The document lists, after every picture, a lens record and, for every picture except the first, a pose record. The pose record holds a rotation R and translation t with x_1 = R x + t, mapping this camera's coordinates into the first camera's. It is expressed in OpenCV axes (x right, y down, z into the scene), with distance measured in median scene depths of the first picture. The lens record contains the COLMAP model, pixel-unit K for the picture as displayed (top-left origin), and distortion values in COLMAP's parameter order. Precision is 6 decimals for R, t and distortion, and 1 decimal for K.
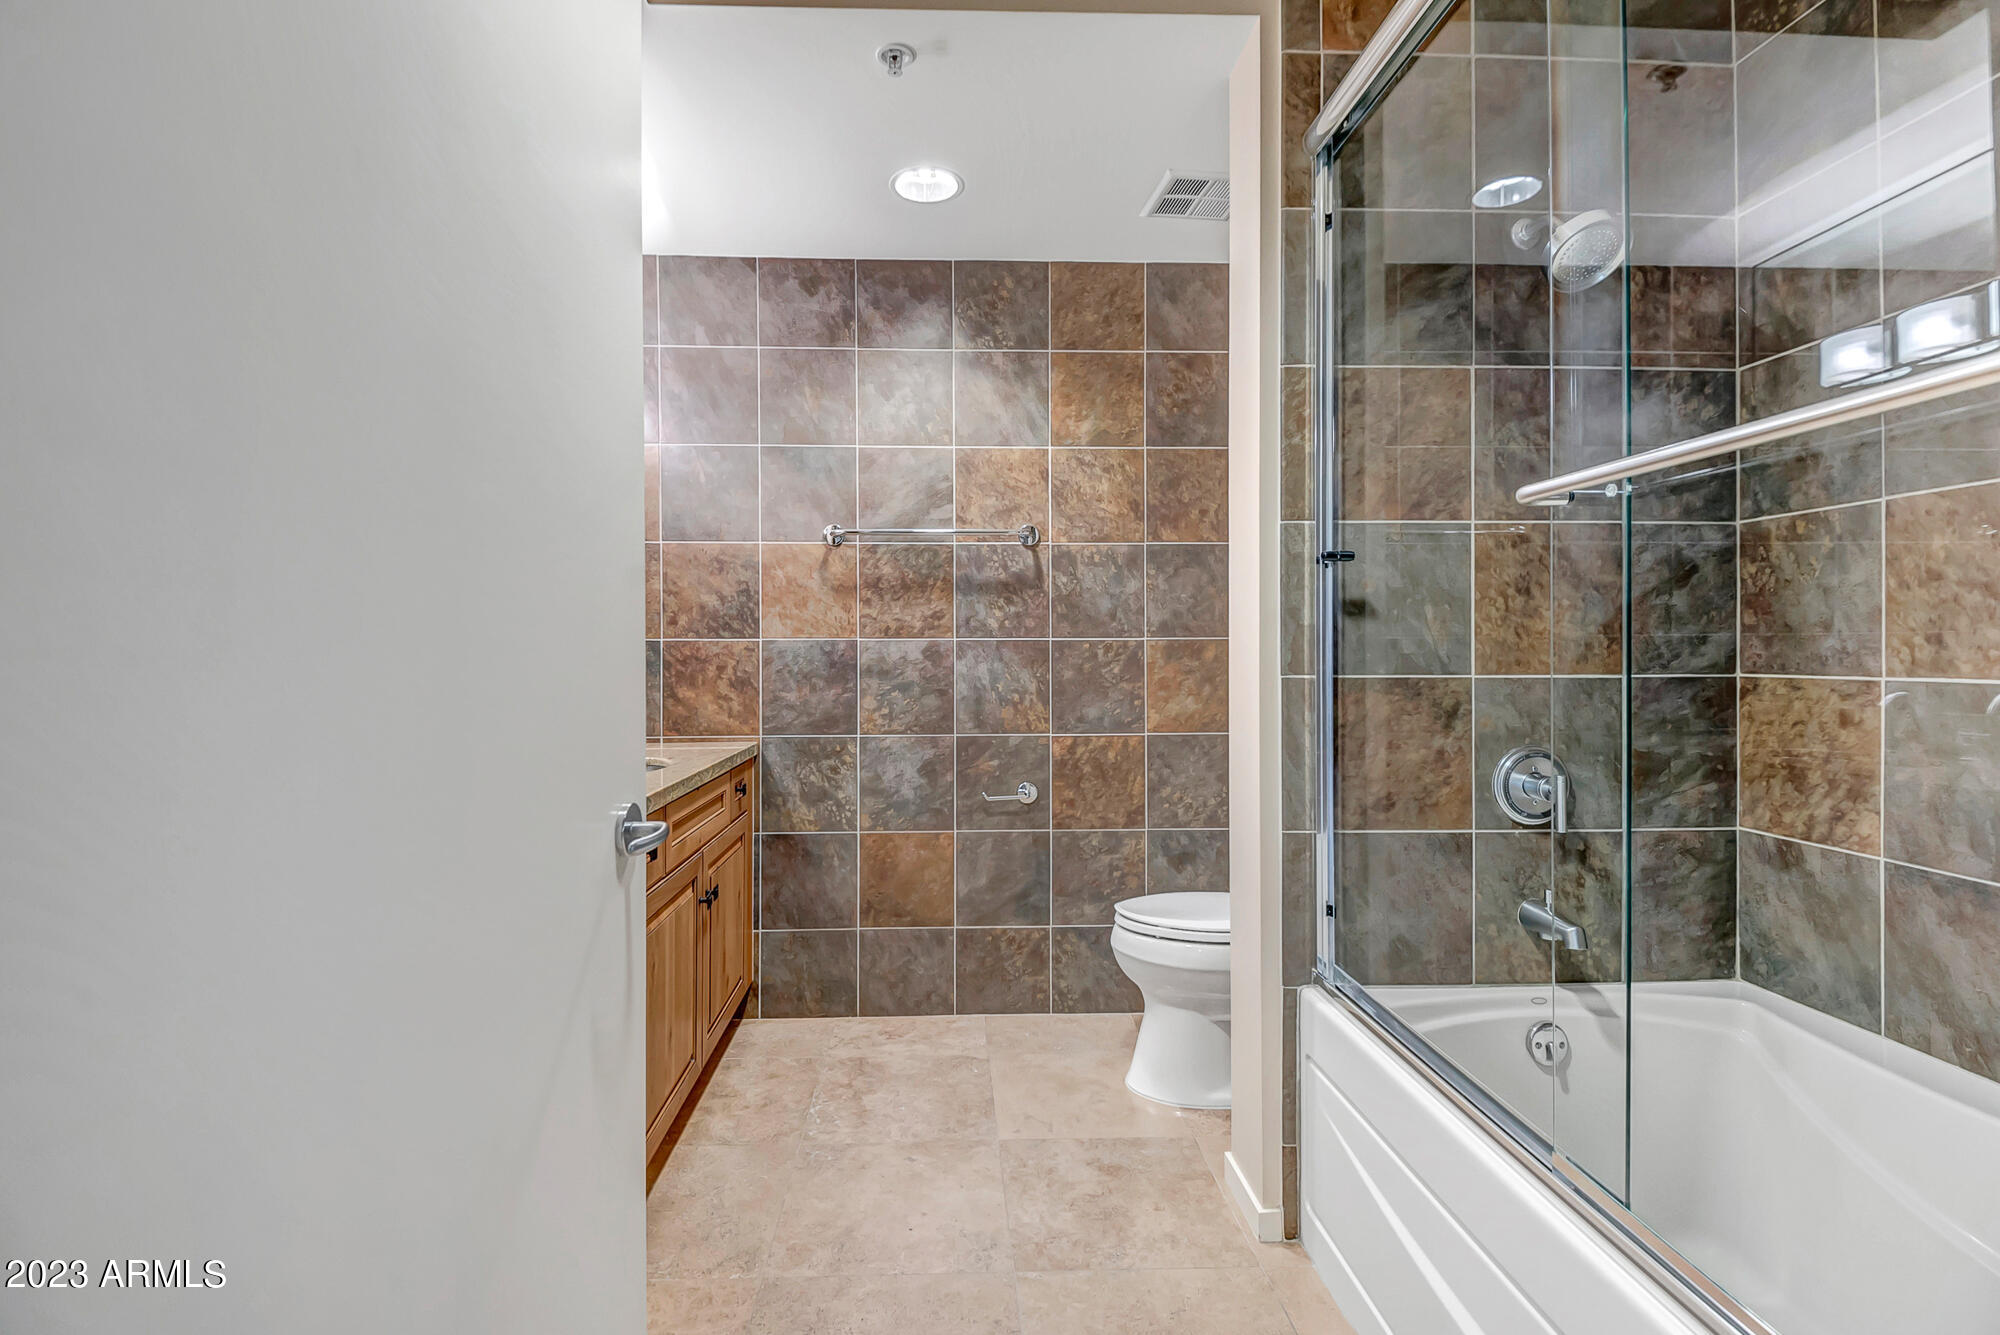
lens RADIAL K [[930.9, 0, 983.3], [0, 930.9, 648.5], [0, 0, 1]] dist [0.010590, -0.013935]
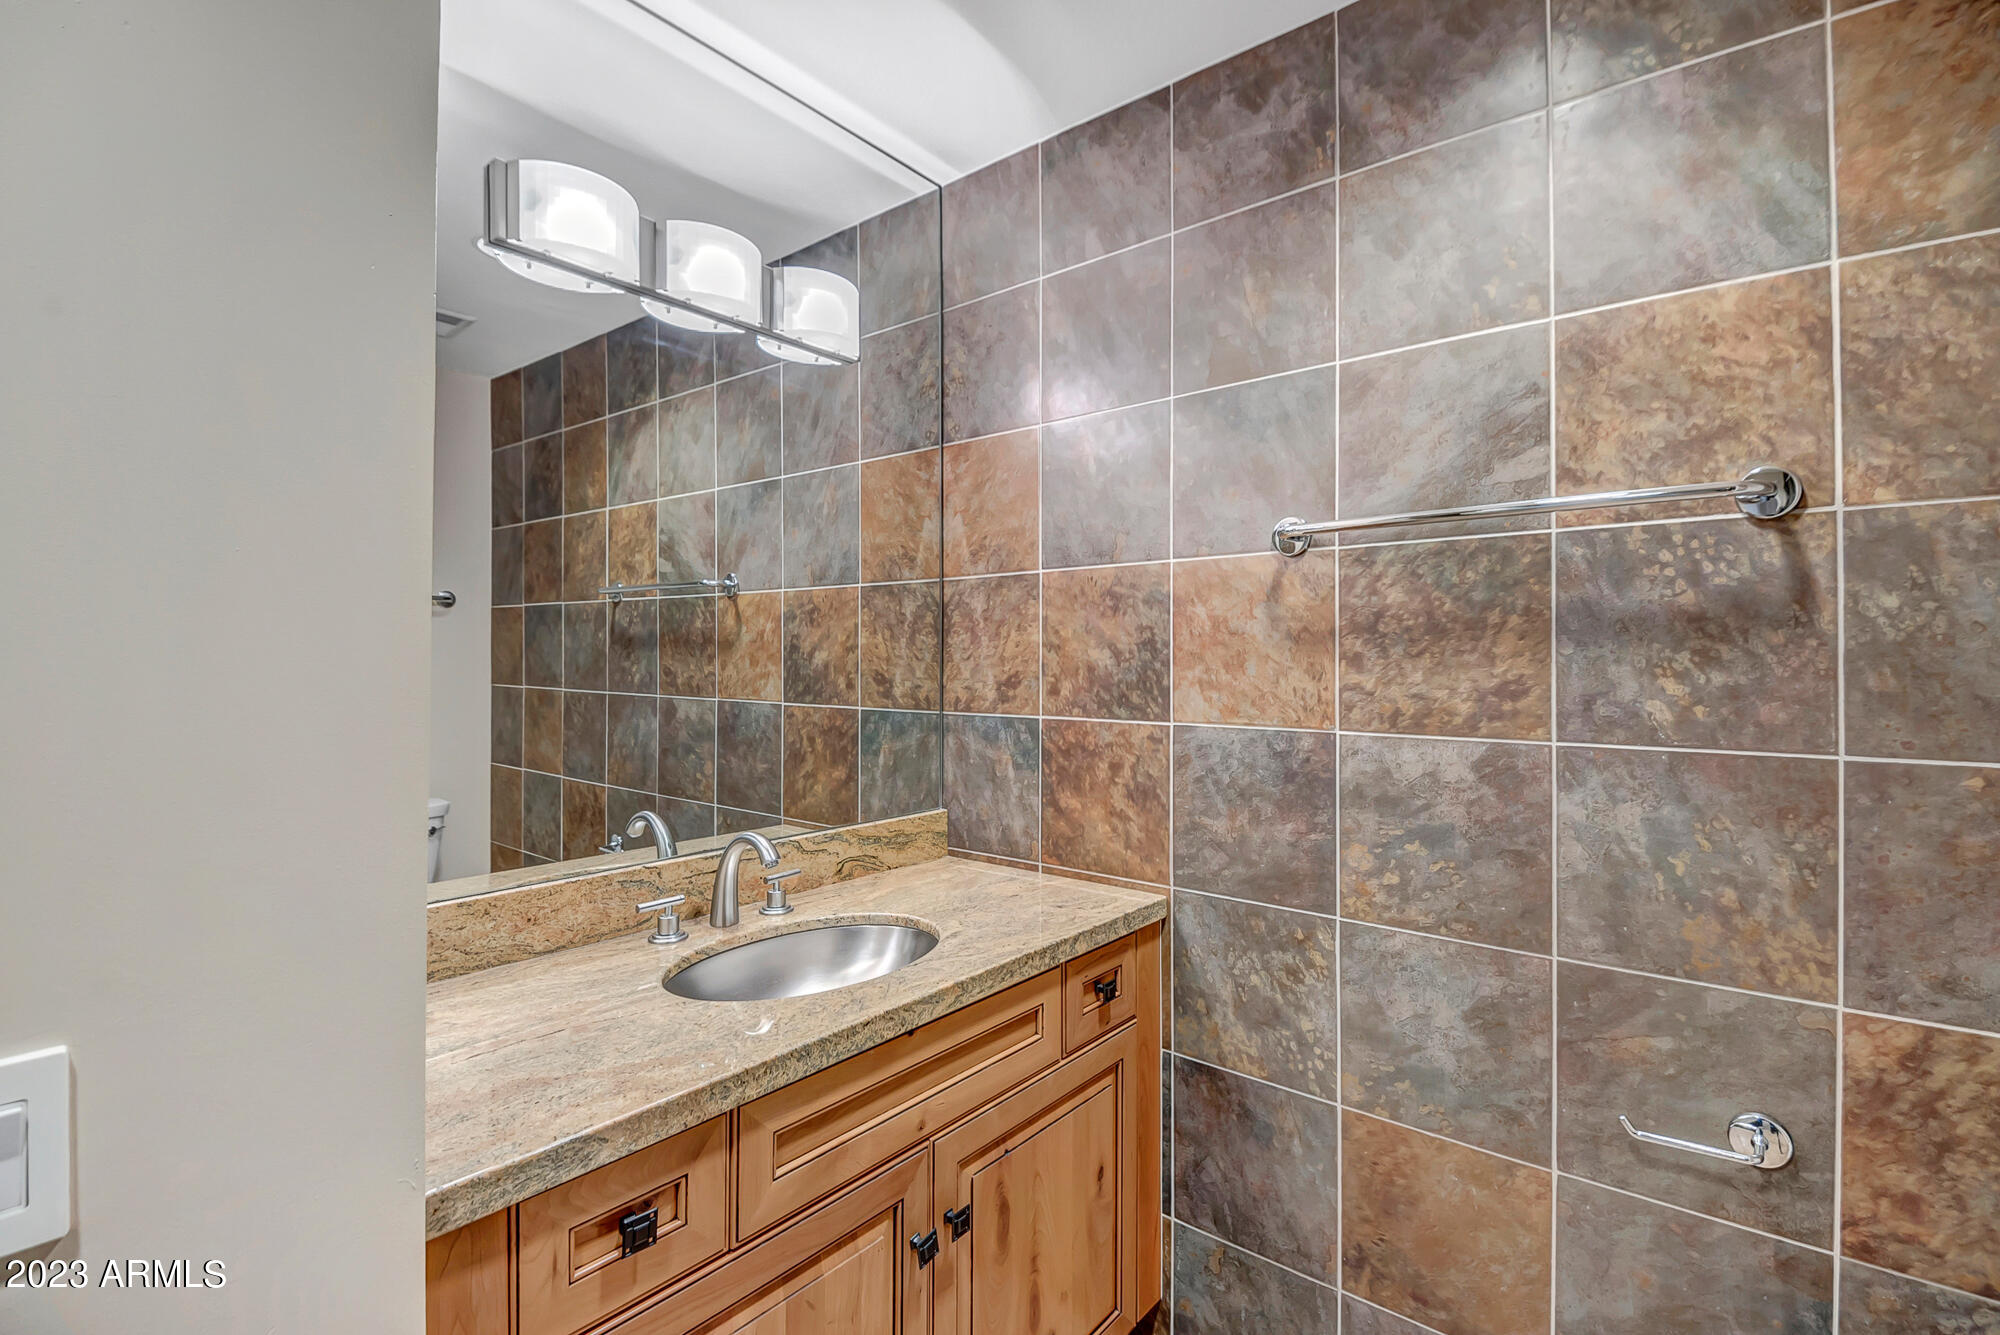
lens RADIAL K [[930.9, 0, 970.8], [0, 930.9, 655.4], [0, 0, 1]] dist [0.010590, -0.013935]
pose [[0.743444, -0.003475, -0.668790, 0.061579], [-0.000892, 0.999980, -0.006187, -0.049355], [0.668798, 0.005196, 0.743426, 0.474878]]
